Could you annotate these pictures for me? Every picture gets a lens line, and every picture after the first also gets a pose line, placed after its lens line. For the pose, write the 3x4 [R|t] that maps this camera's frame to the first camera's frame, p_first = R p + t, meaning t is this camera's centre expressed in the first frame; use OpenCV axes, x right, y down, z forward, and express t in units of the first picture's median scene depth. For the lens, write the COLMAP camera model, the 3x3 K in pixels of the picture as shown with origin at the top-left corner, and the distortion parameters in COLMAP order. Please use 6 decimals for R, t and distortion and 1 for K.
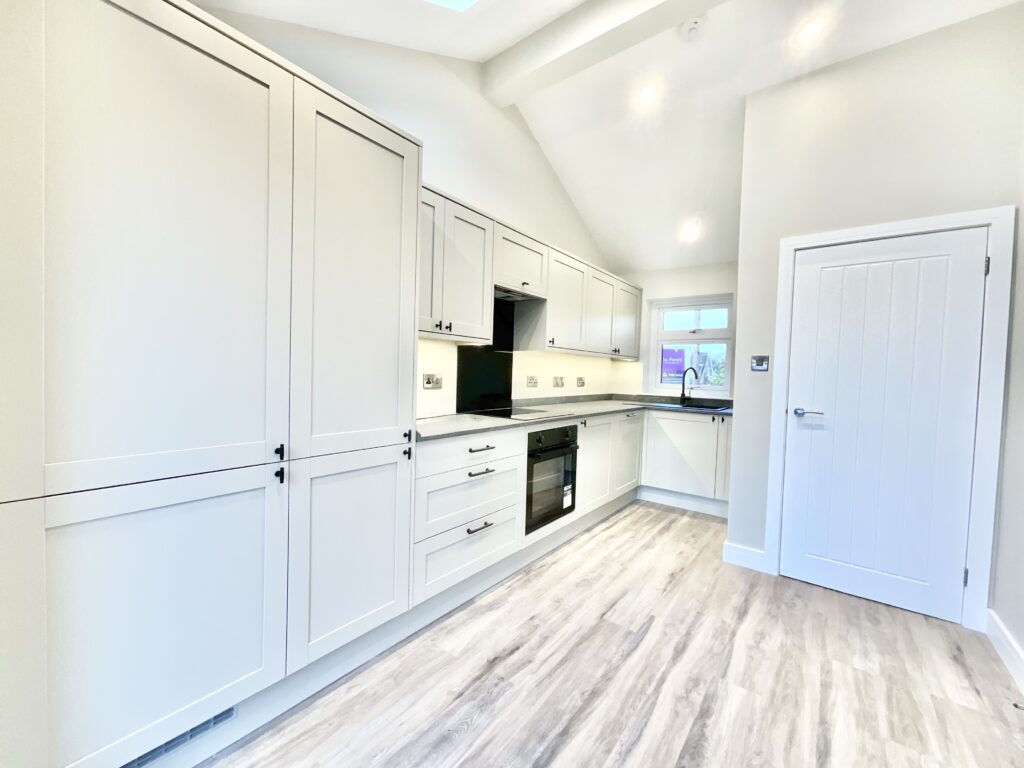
lens RADIAL K [[416.0, 0, 511.0], [0, 416.0, 386.6], [0, 0, 1]] dist [0.001901, 0.000714]
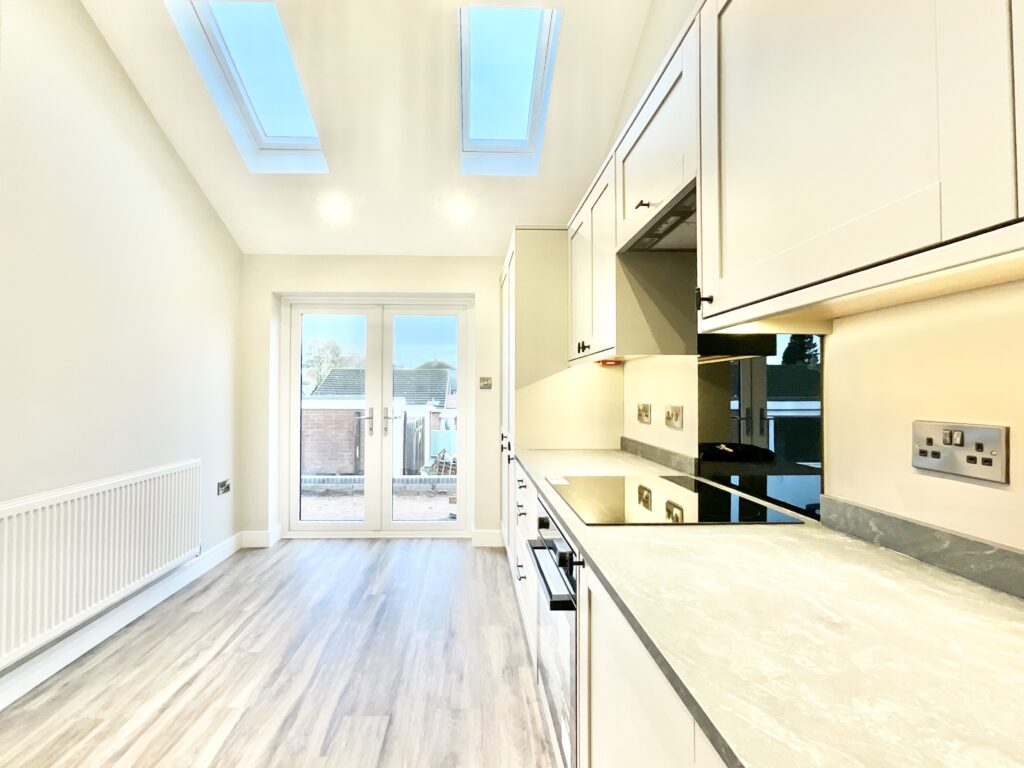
lens RADIAL K [[416.0, 0, 511.0], [0, 416.0, 389.2], [0, 0, 1]] dist [0.001901, 0.000714]
pose [[-0.717261, -0.046437, -0.695255, 0.684869], [-0.042426, 0.998836, -0.022944, -0.058217], [0.695512, 0.013040, -0.718396, 1.863974]]
